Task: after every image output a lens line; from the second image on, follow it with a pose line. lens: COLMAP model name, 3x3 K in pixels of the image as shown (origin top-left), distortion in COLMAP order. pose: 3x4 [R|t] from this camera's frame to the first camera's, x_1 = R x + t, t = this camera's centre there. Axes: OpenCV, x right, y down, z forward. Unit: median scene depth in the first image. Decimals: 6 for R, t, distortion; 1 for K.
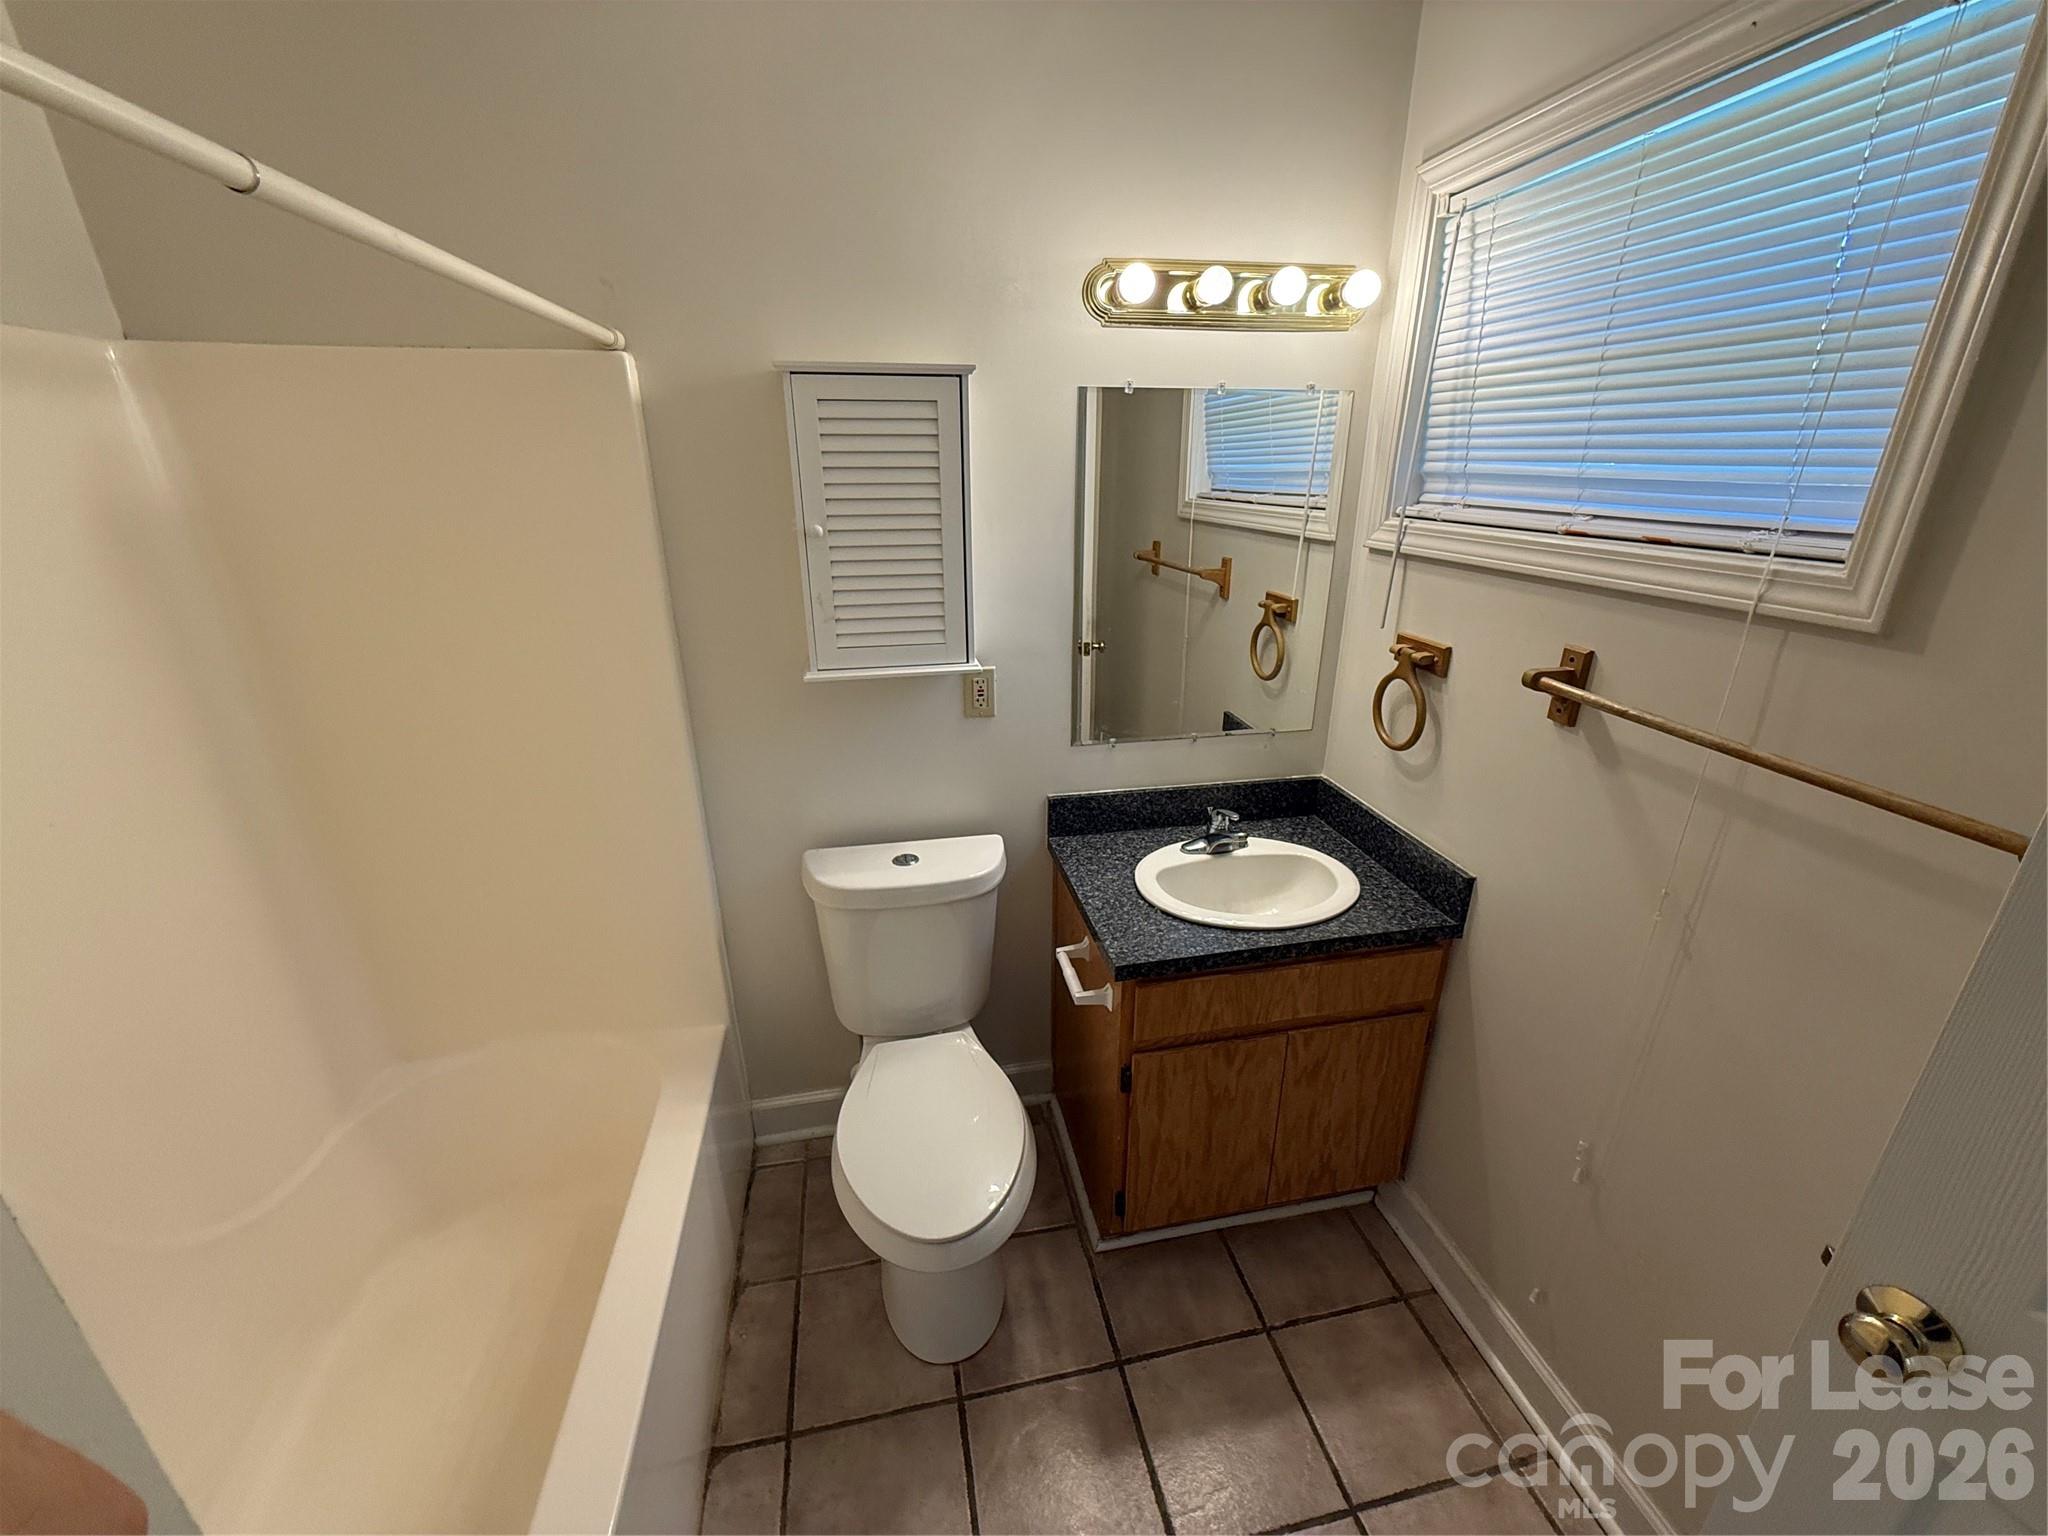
lens RADIAL K [[811.6, 0, 1027.1], [0, 811.6, 765.7], [0, 0, 1]] dist [-0.002014, -0.000382]
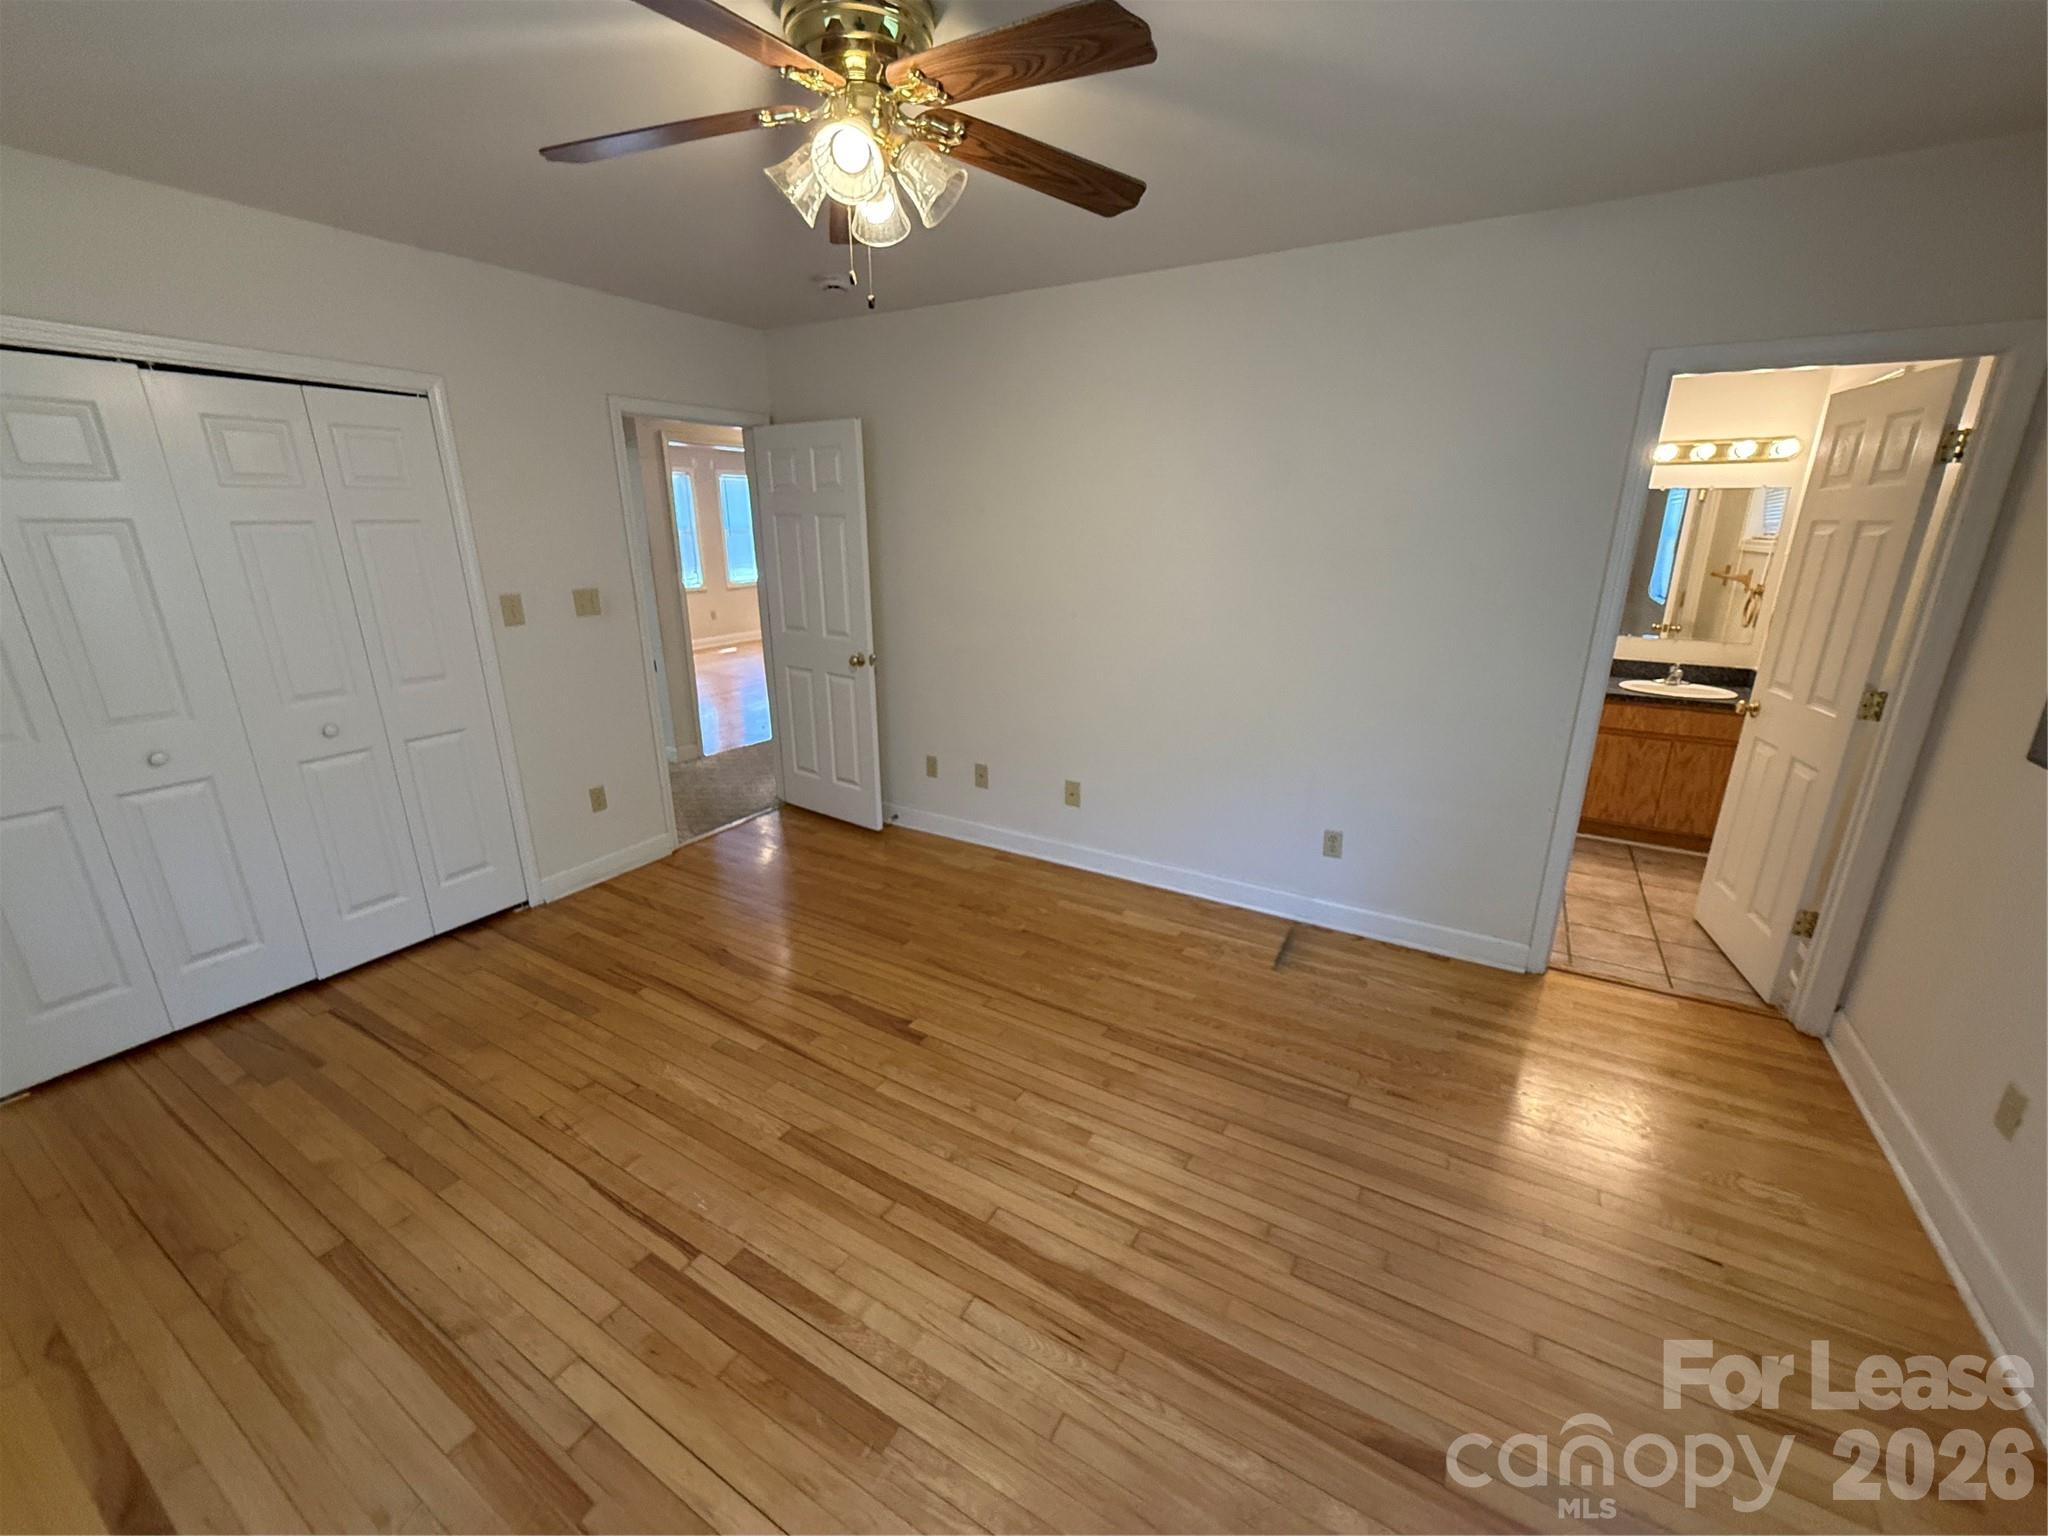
lens RADIAL K [[811.6, 0, 1027.1], [0, 811.6, 765.7], [0, 0, 1]] dist [-0.002014, -0.000382]
pose [[0.745638, 0.197022, -0.636558, 0.424354], [-0.236015, 0.971448, 0.024216, 0.777217], [0.623154, 0.132181, 0.770848, -2.059245]]
